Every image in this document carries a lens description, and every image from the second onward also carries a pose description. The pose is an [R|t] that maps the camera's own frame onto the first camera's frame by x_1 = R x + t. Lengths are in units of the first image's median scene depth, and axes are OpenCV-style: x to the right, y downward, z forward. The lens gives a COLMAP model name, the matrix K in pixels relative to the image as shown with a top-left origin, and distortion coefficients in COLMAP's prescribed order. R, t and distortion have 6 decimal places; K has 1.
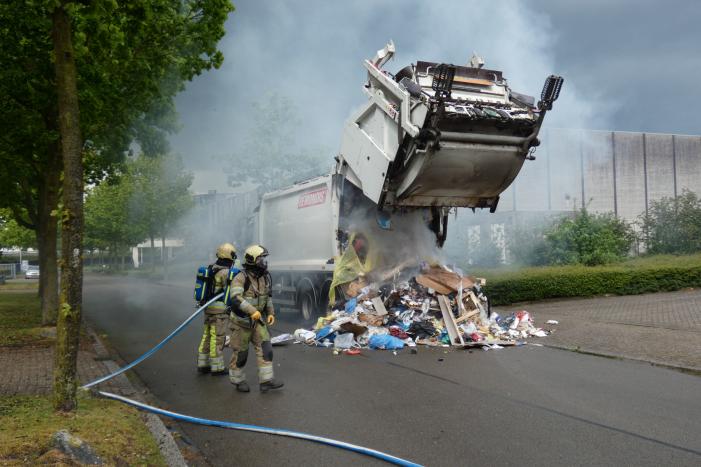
lens RADIAL K [[759.4, 0, 345.6], [0, 759.4, 229.7], [0, 0, 1]] dist [-0.040606, 0.000000]
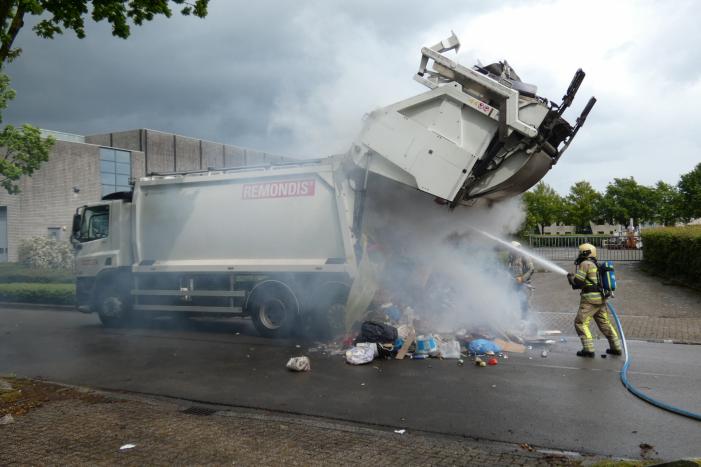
lens RADIAL K [[684.1, 0, 346.1], [0, 684.1, 239.1], [0, 0, 1]] dist [-0.049280, 0.000000]
pose [[0.782659, 0.022824, 0.622033, -0.595725], [-0.031426, 0.999502, 0.002866, 0.014342], [-0.621657, -0.021791, 0.782986, 0.422479]]
